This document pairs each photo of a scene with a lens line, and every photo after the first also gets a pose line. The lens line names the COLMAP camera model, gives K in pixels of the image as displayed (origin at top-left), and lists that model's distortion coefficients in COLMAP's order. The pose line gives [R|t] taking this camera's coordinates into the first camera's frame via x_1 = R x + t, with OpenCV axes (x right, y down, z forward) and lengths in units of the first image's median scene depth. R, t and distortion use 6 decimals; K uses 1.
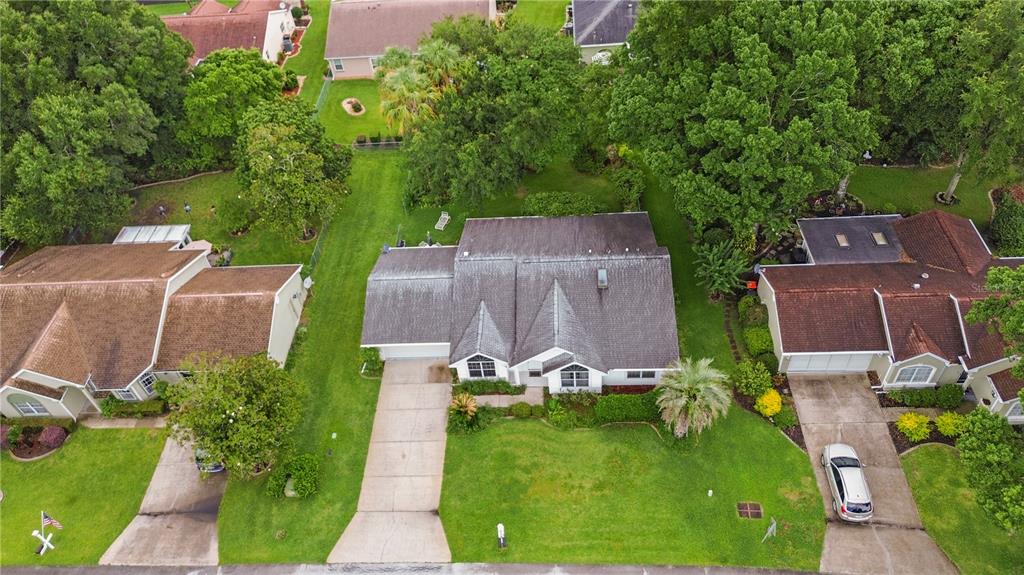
lens RADIAL K [[723.0, 0, 512.0], [0, 723.0, 287.5], [0, 0, 1]] dist [0.070948, -0.062330]
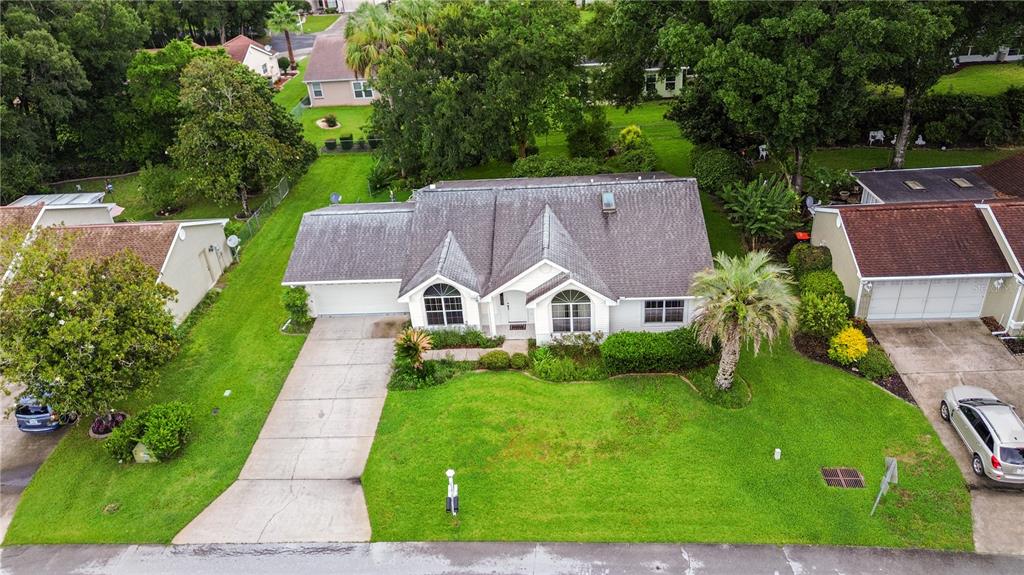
lens RADIAL K [[723.0, 0, 512.0], [0, 723.0, 287.5], [0, 0, 1]] dist [0.070948, -0.062330]
pose [[0.999762, 0.019883, -0.008945, 0.034436], [-0.021549, 0.963508, -0.266812, 0.296015], [0.003314, 0.266941, 0.963707, 0.307358]]
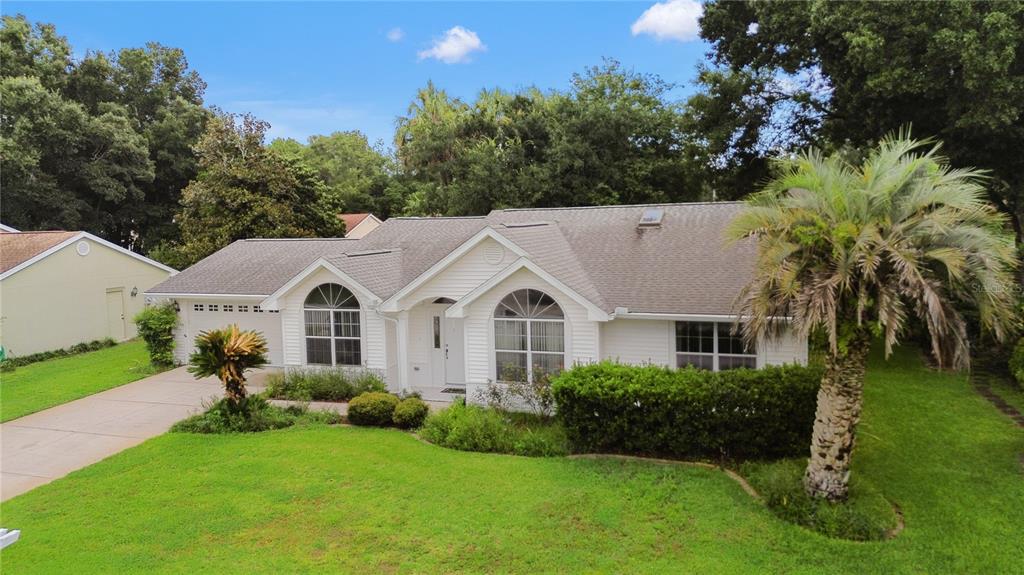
lens RADIAL K [[723.0, 0, 512.0], [0, 723.0, 287.5], [0, 0, 1]] dist [0.070948, -0.062330]
pose [[0.954021, 0.085715, -0.287223, 0.186924], [-0.246933, 0.767928, -0.591025, 0.331387], [0.169907, 0.634775, 0.753785, 0.709146]]
